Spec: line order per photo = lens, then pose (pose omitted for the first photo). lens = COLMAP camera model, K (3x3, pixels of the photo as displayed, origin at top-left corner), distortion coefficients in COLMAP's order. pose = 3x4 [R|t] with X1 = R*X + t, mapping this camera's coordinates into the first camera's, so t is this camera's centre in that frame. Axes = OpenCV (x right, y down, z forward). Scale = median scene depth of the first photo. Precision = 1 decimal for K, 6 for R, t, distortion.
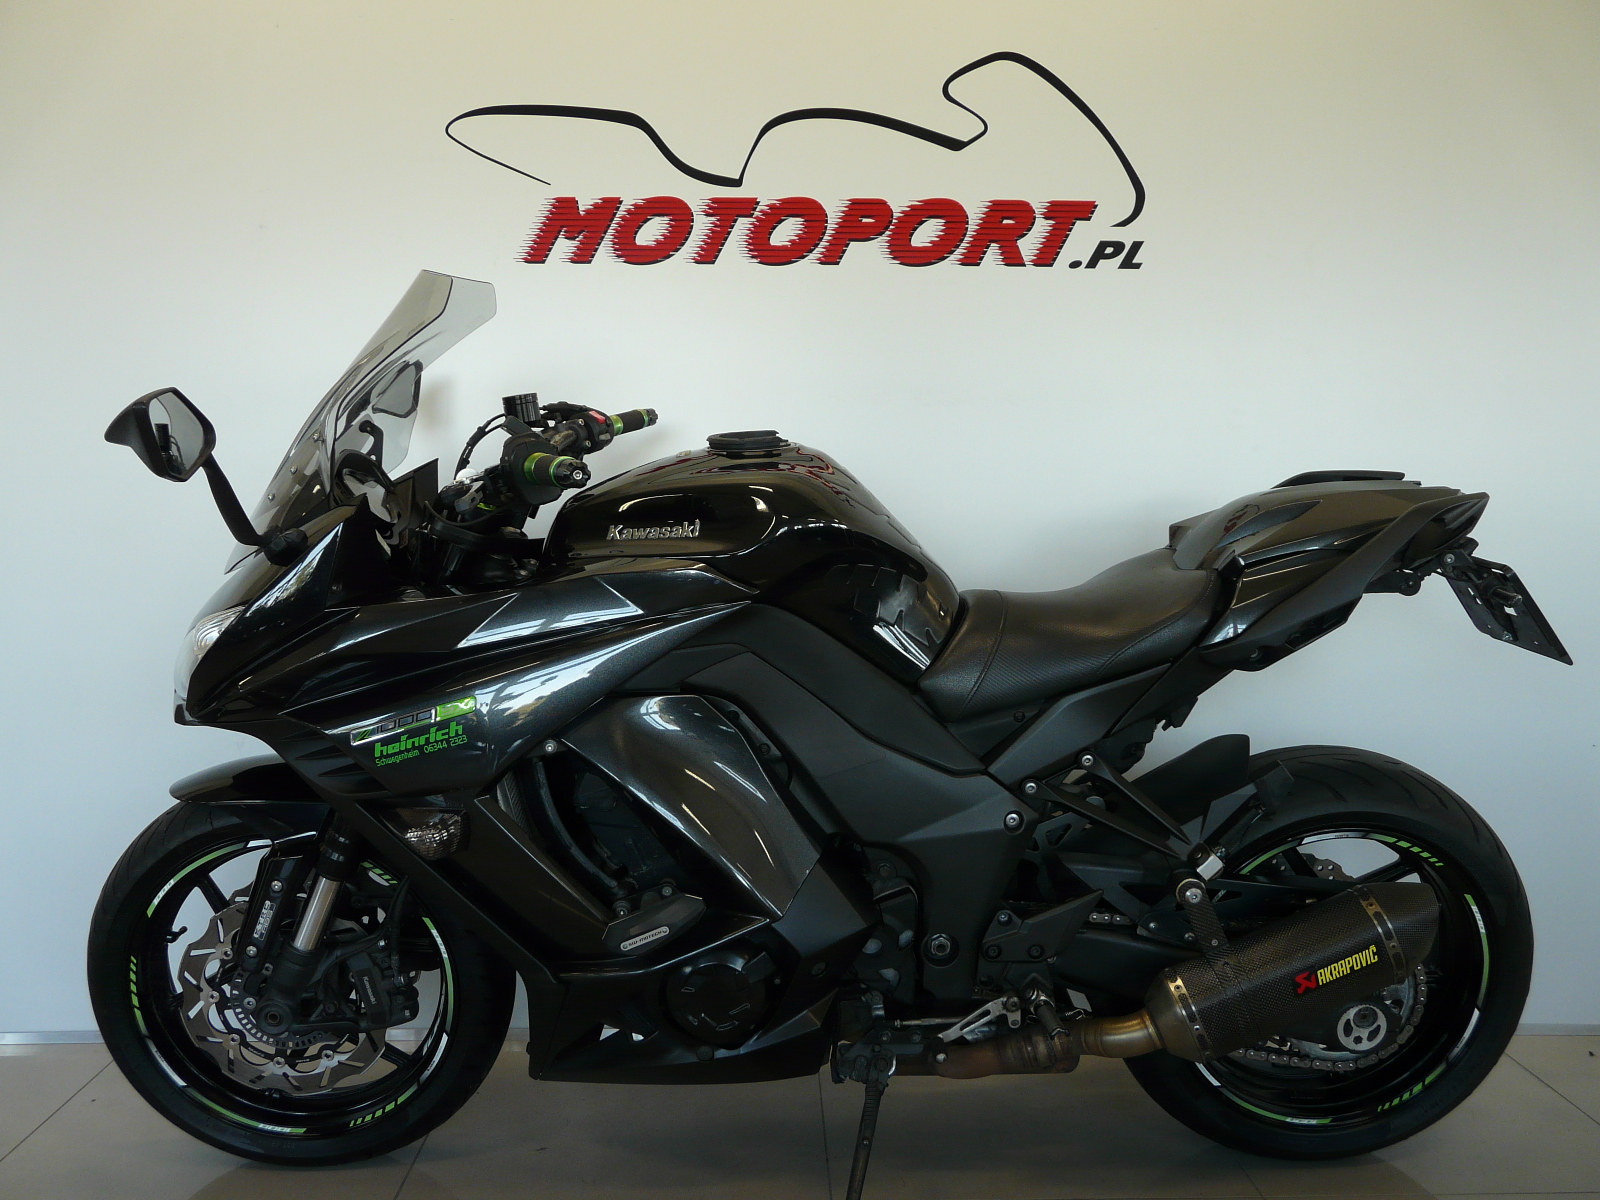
lens RADIAL K [[1328.5, 0, 798.0], [0, 1328.5, 594.4], [0, 0, 1]] dist [-0.078643, 0.099410]
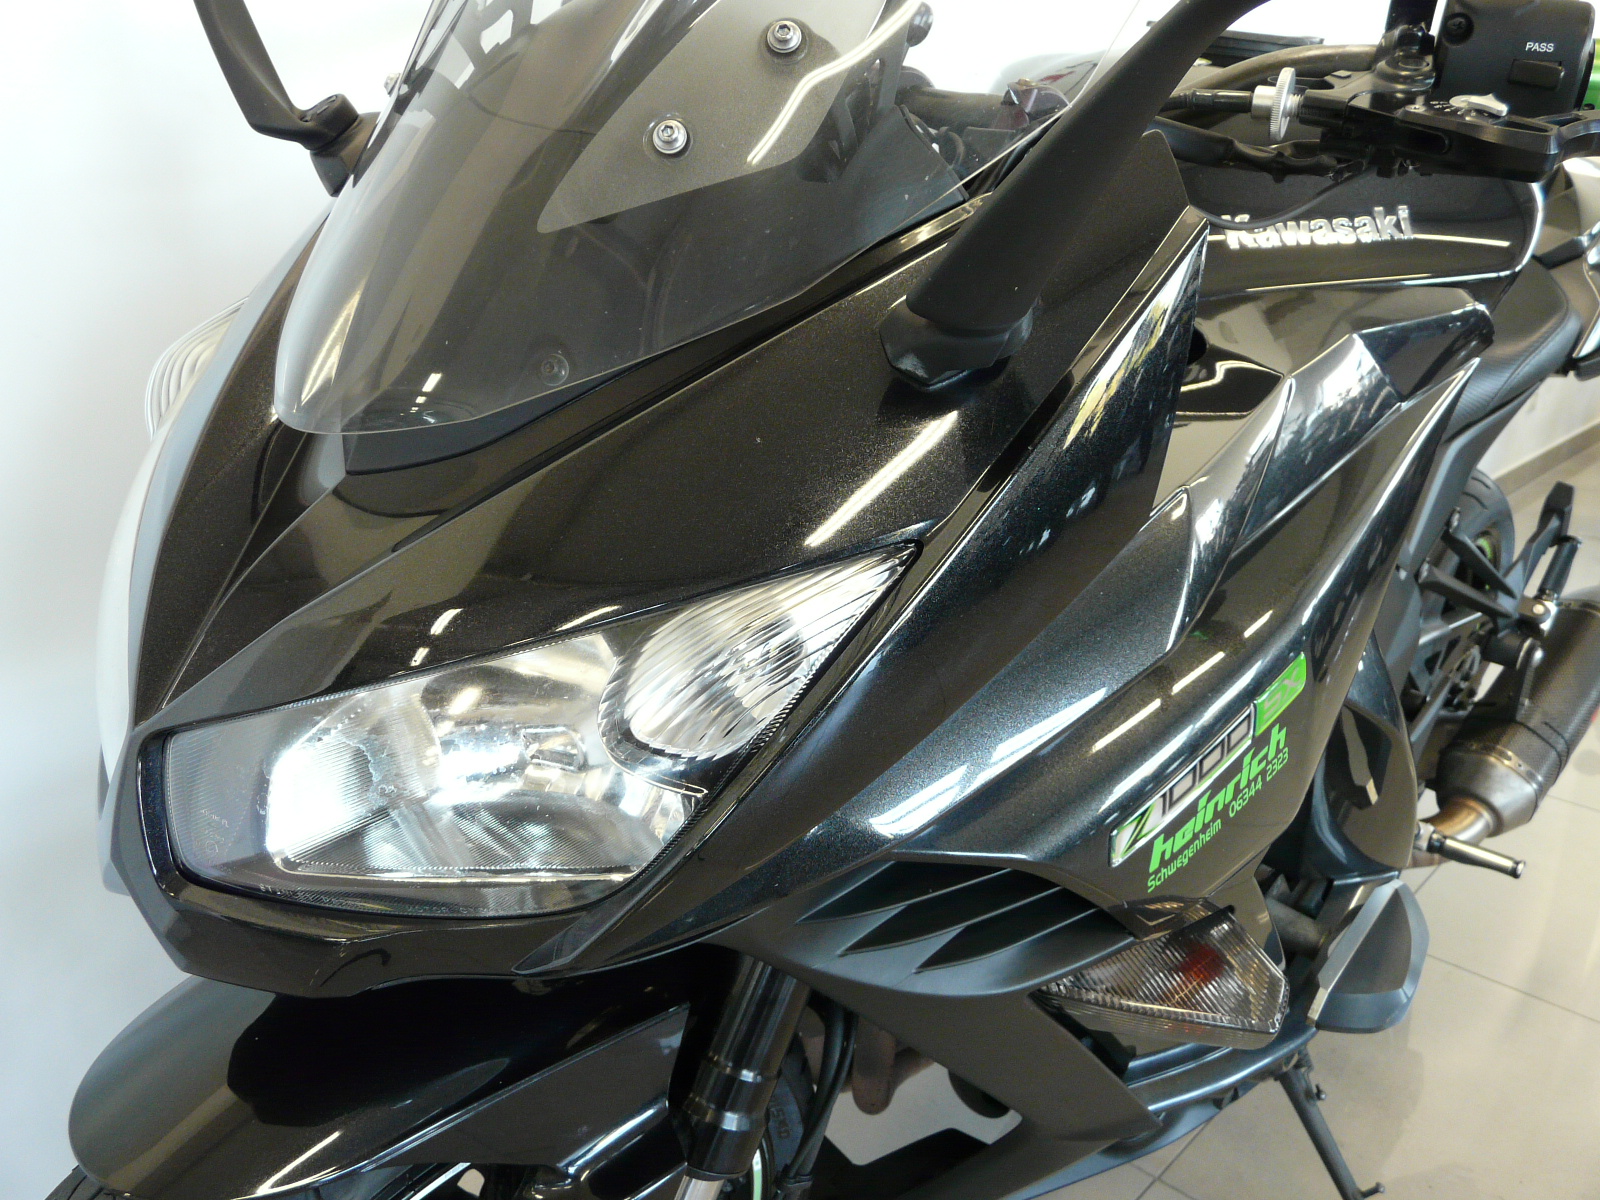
lens RADIAL K [[1328.5, 0, 794.5], [0, 1328.5, 606.2], [0, 0, 1]] dist [-0.078643, 0.099410]
pose [[0.694763, -0.230166, 0.681416, -0.557526], [0.041801, 0.958733, 0.281218, -0.053536], [-0.718023, -0.166896, 0.675714, 0.733133]]
